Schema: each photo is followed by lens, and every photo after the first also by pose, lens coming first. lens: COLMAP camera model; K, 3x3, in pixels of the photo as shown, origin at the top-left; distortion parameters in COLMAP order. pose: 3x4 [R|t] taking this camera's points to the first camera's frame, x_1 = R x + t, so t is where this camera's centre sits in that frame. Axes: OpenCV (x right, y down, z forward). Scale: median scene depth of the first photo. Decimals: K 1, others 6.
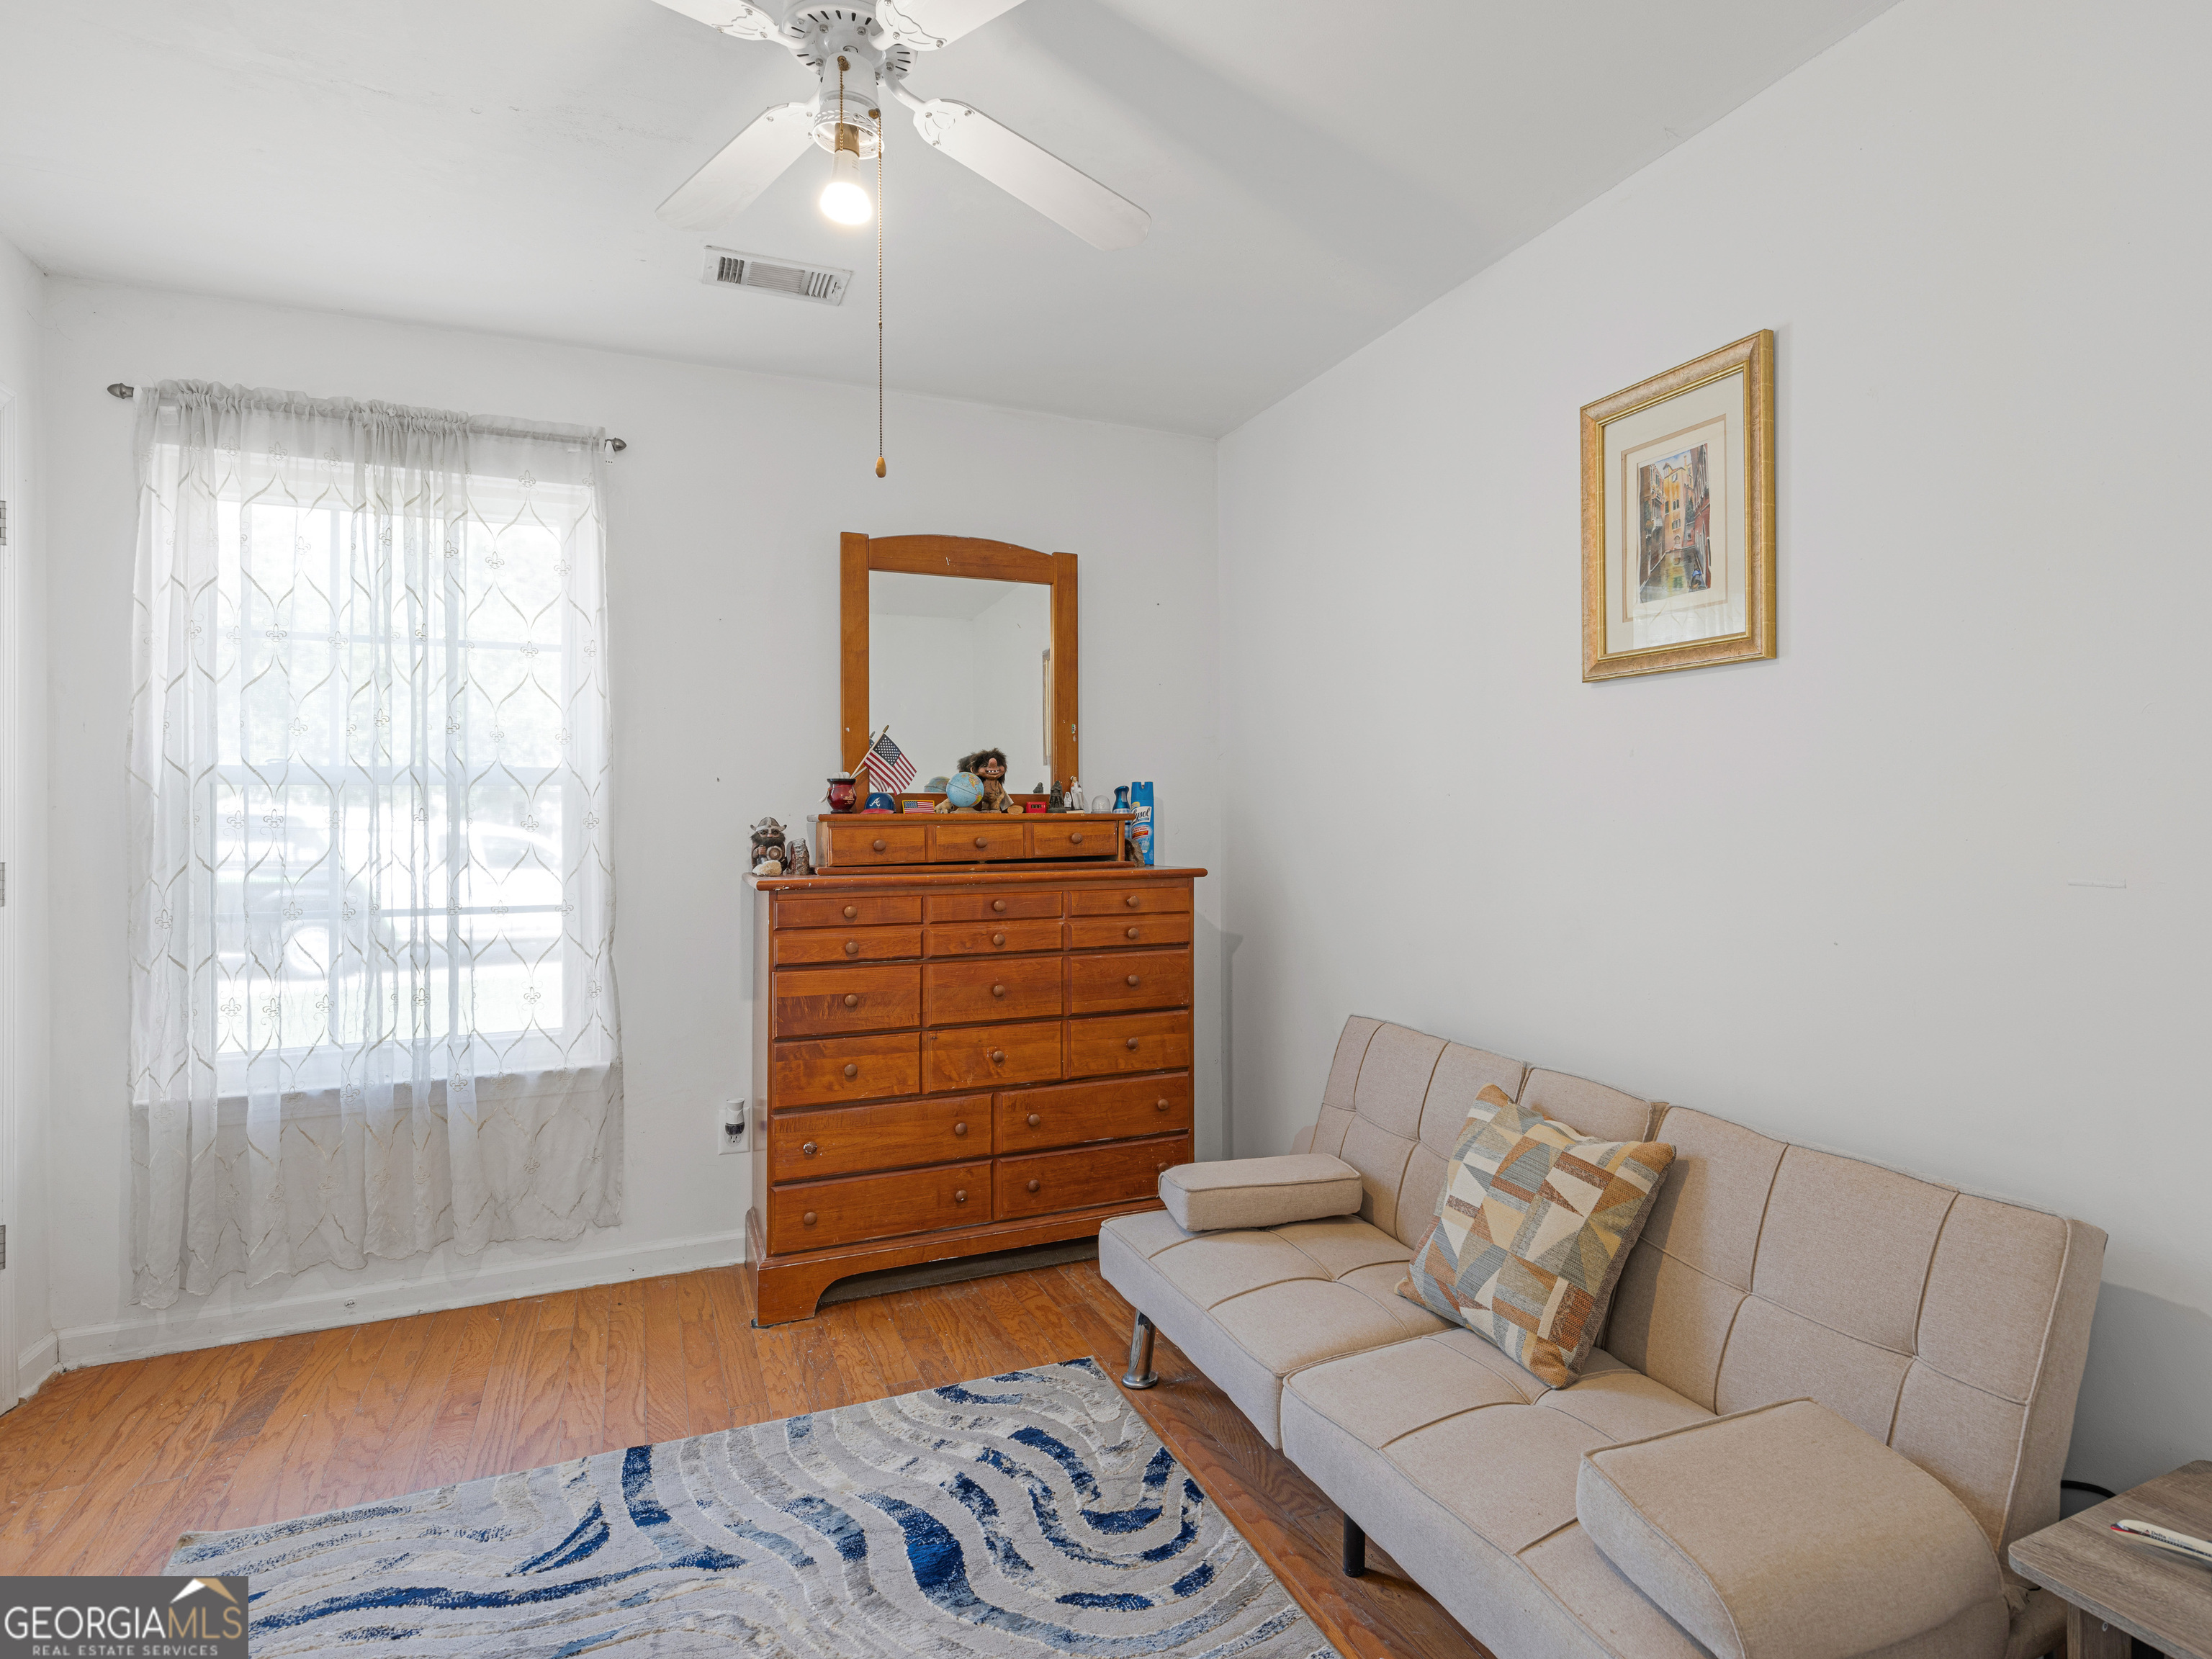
lens RADIAL K [[1136.0, 0, 1111.3], [0, 1136.0, 793.1], [0, 0, 1]] dist [-0.001463, -0.000013]
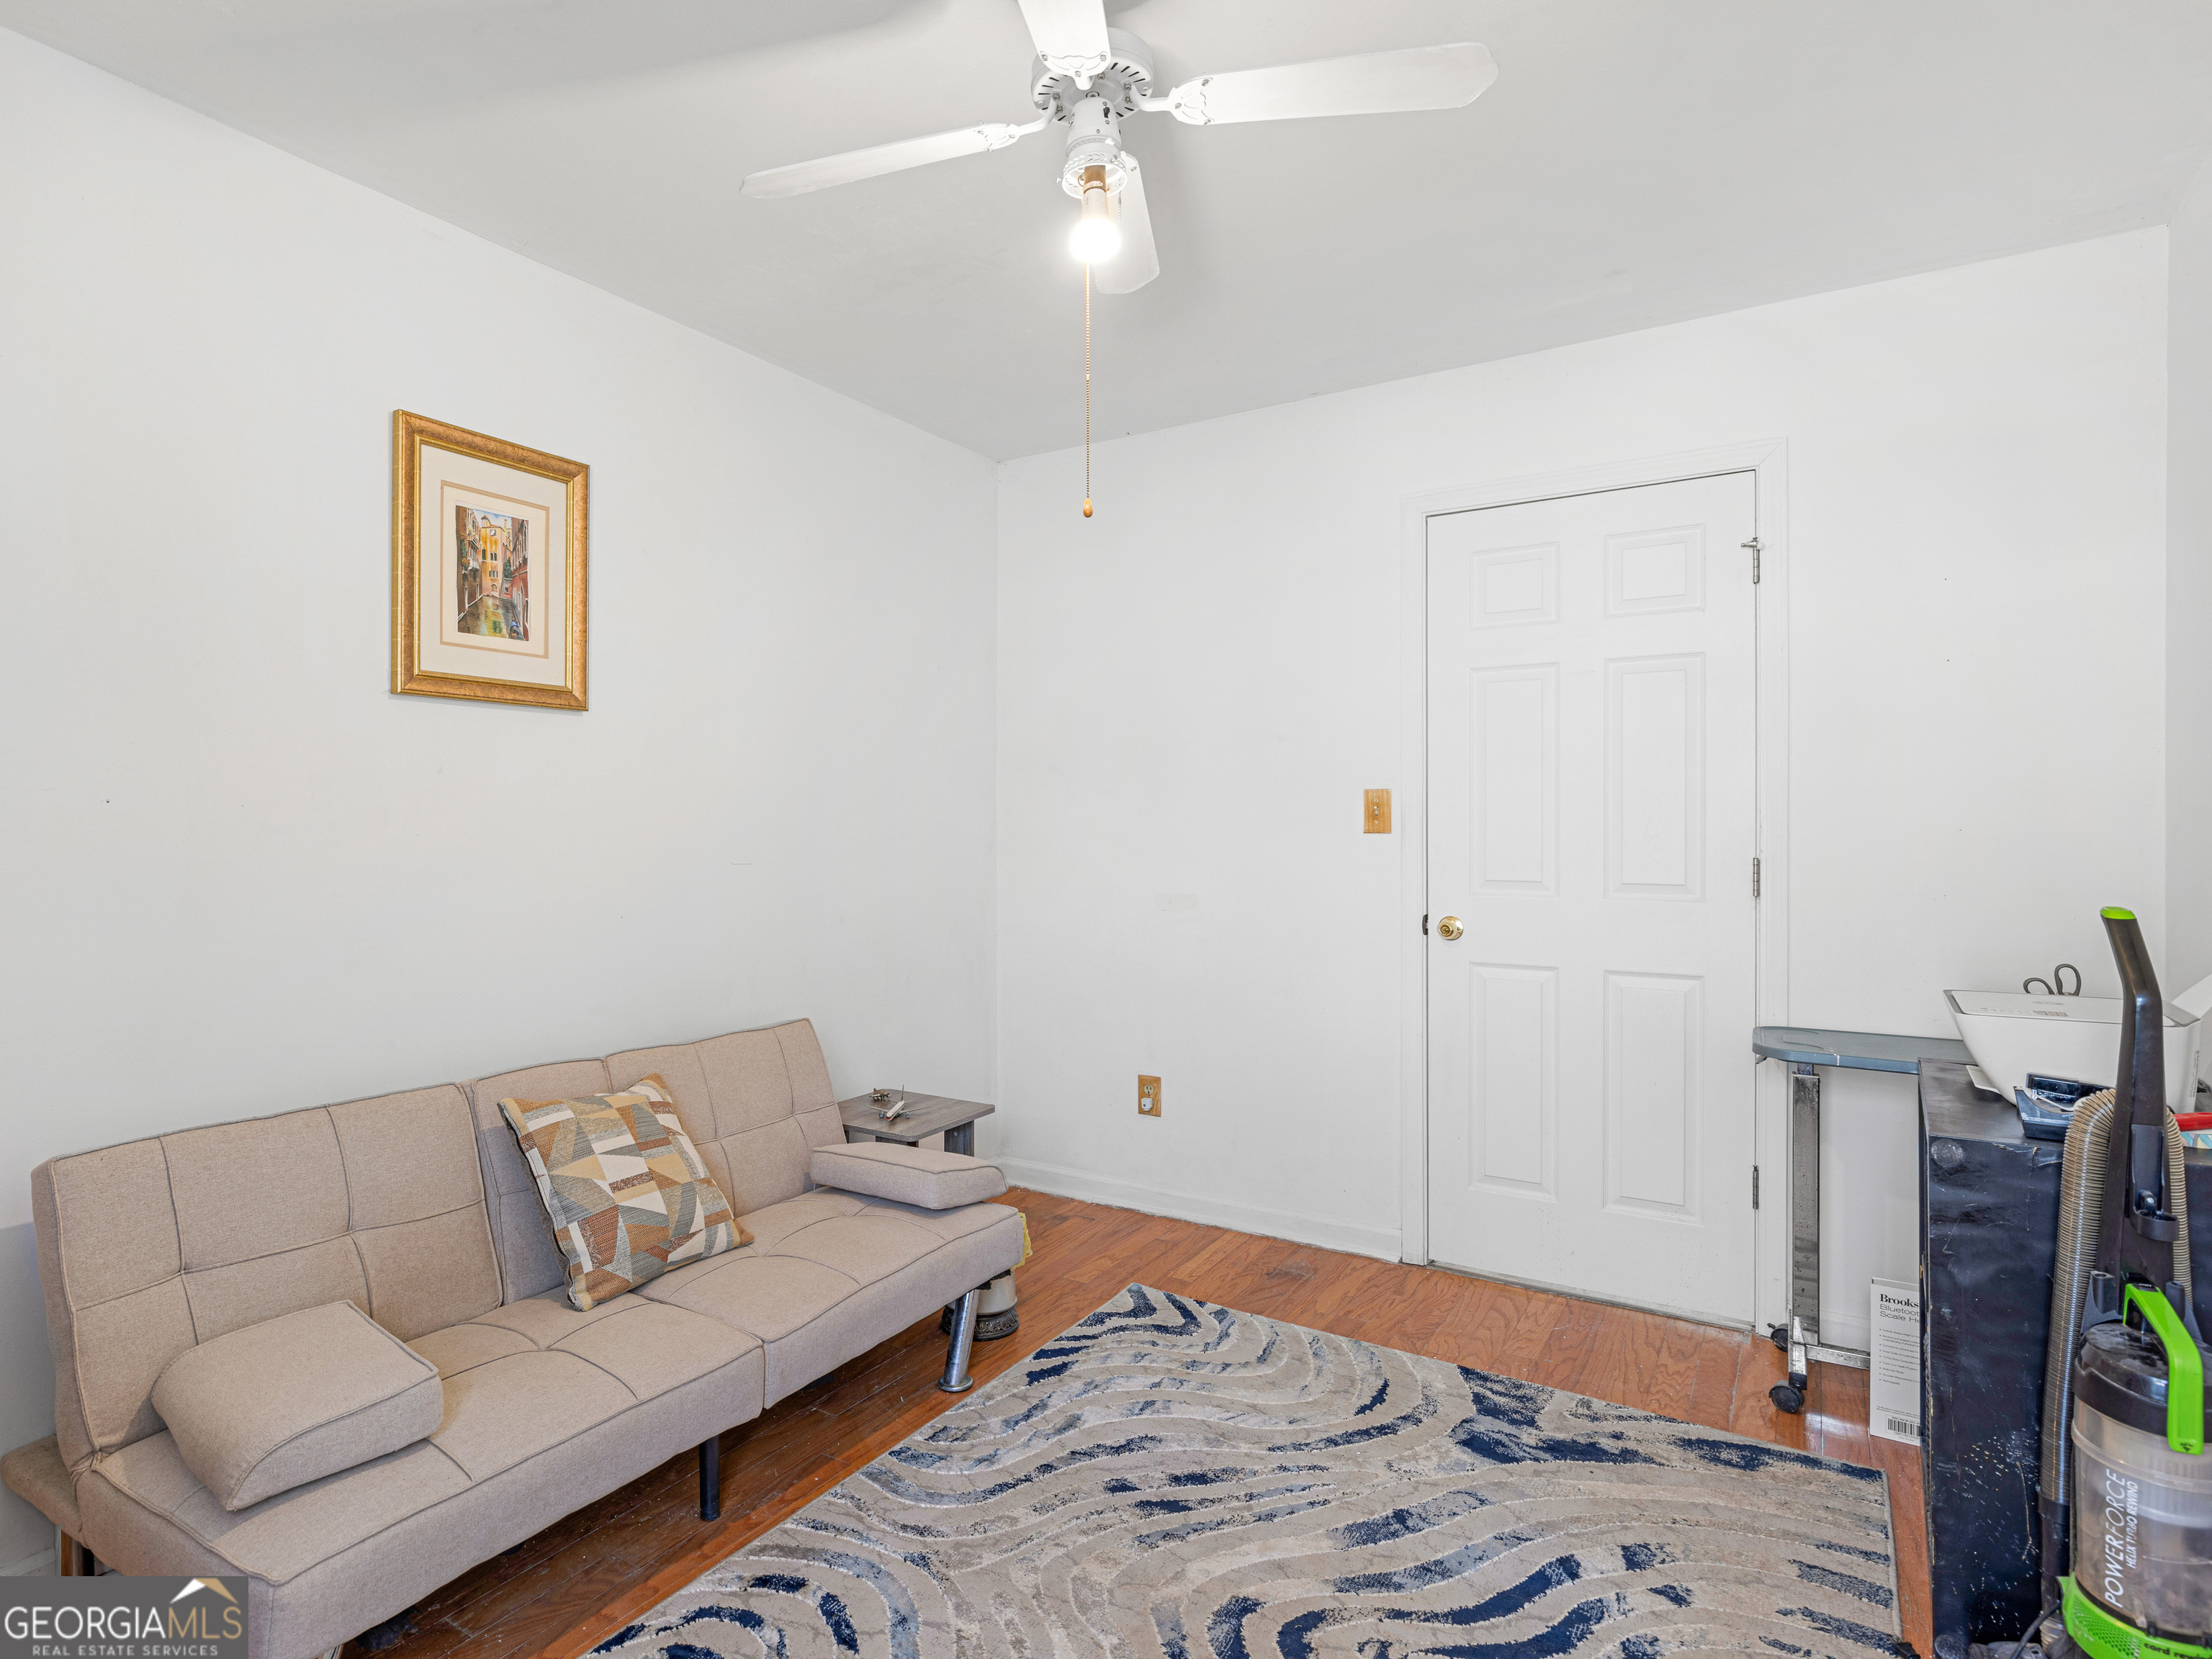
lens RADIAL K [[1136.0, 0, 1109.1], [0, 1136.0, 832.3], [0, 0, 1]] dist [-0.001463, -0.000013]
pose [[-0.568737, 0.002296, 0.822516, -0.803364], [-0.003015, 0.999984, -0.004877, 0.026144], [-0.822514, -0.005253, -0.568721, 1.160478]]
